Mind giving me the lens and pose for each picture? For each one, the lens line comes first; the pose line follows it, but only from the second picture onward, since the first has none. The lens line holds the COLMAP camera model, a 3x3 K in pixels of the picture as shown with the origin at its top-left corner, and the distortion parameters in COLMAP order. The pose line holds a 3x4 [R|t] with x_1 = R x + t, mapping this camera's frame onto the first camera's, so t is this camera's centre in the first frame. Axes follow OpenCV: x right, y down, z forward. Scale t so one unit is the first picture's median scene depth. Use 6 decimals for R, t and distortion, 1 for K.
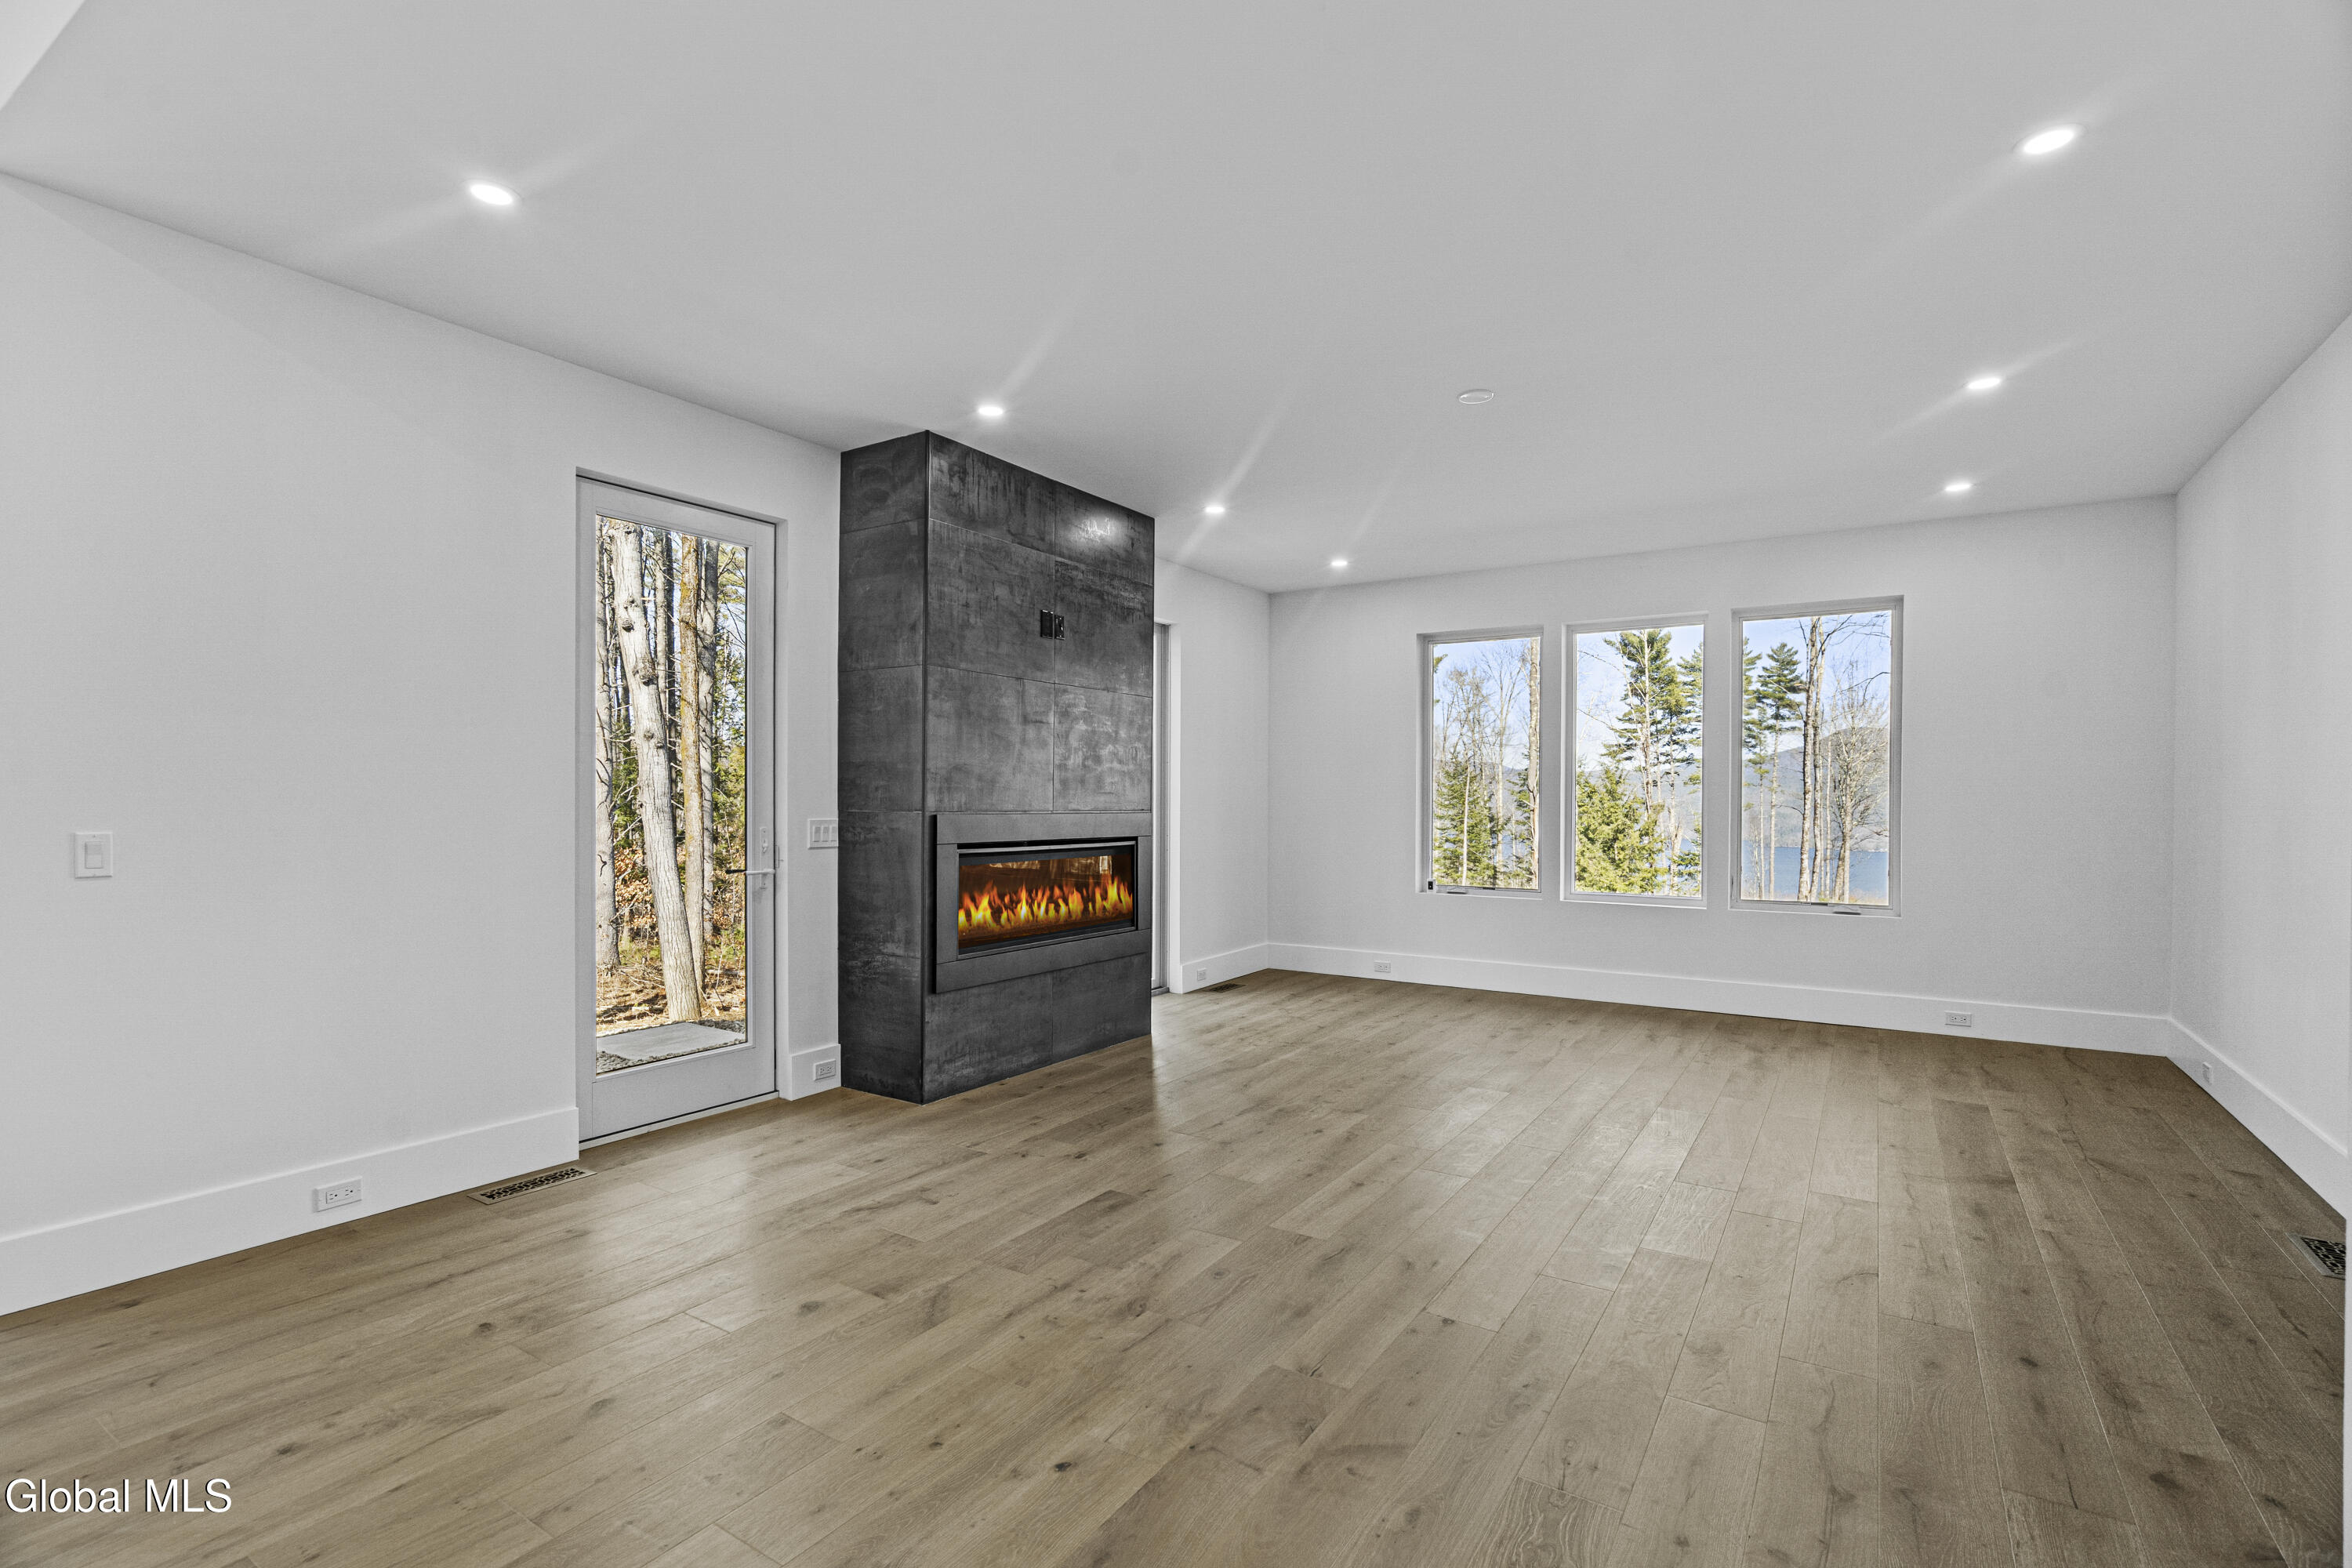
lens RADIAL K [[1108.6, 0, 1170.7], [0, 1108.6, 805.1], [0, 0, 1]] dist [-0.006401, 0.002155]
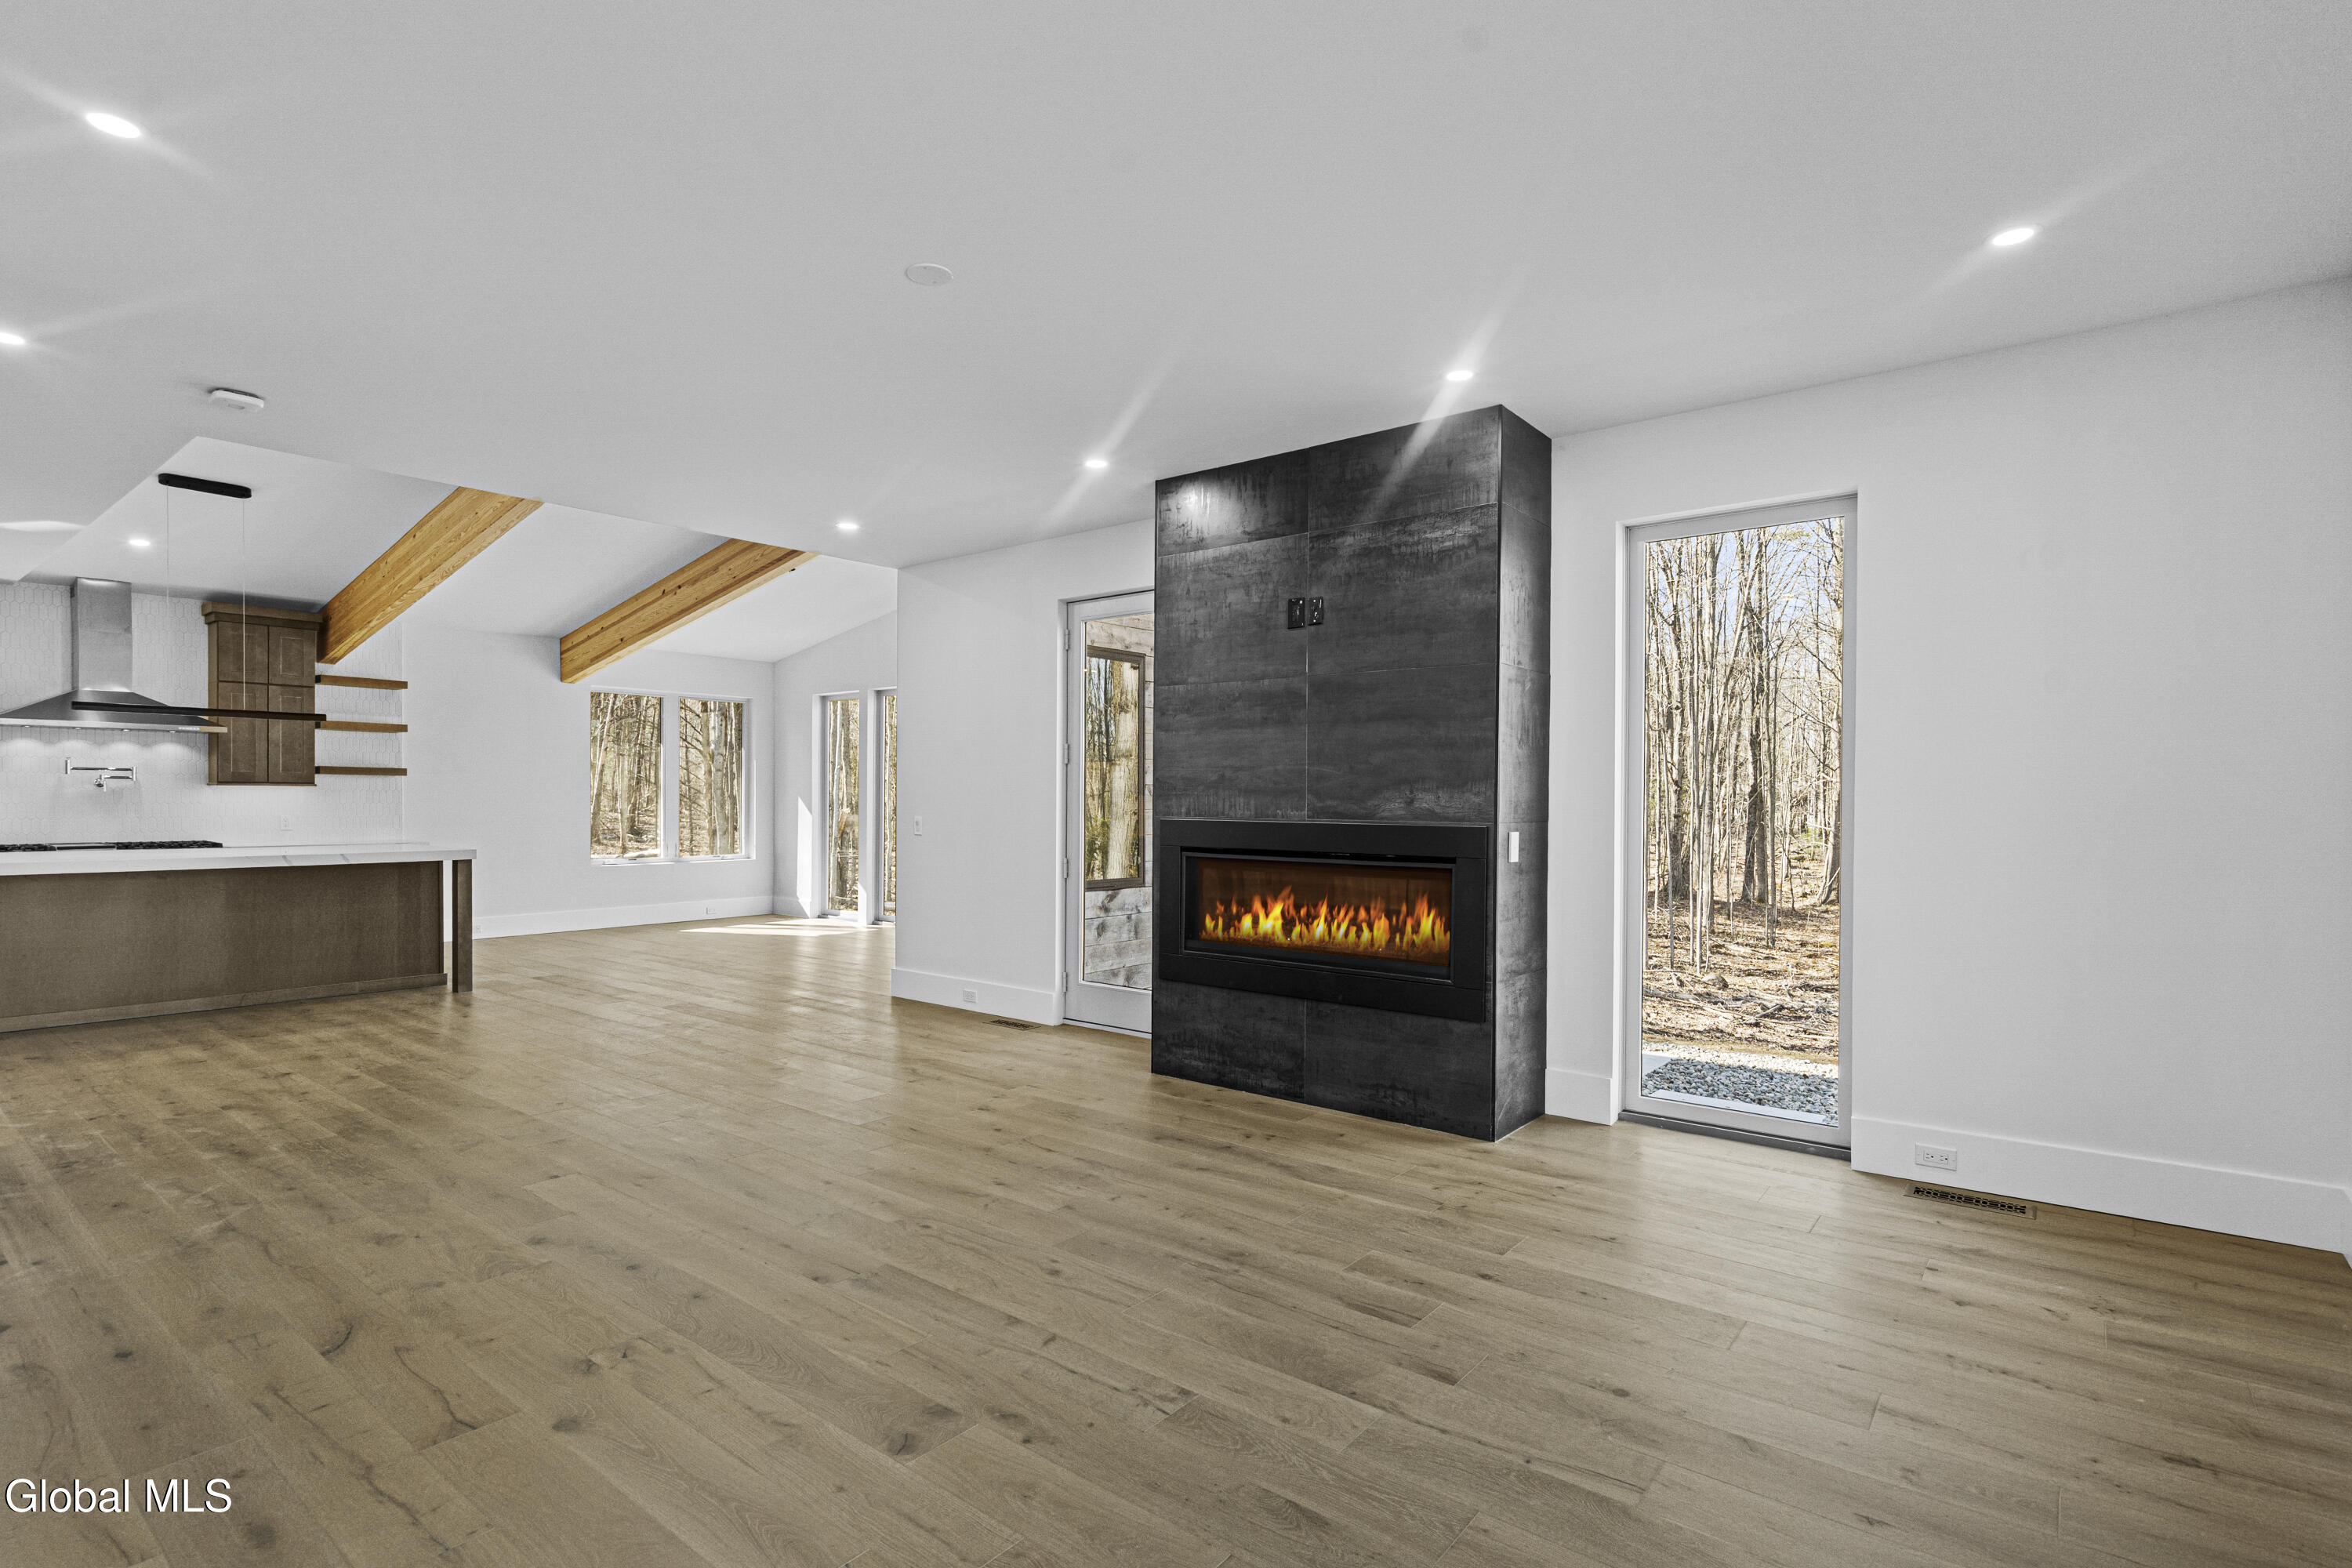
lens RADIAL K [[1108.6, 0, 1154.6], [0, 1108.6, 778.1], [0, 0, 1]] dist [-0.006401, 0.002155]
pose [[-0.106338, -0.032545, -0.993797, 0.796594], [-0.015138, 0.999401, -0.031109, 0.003317], [0.994215, 0.011736, -0.106767, 0.975051]]
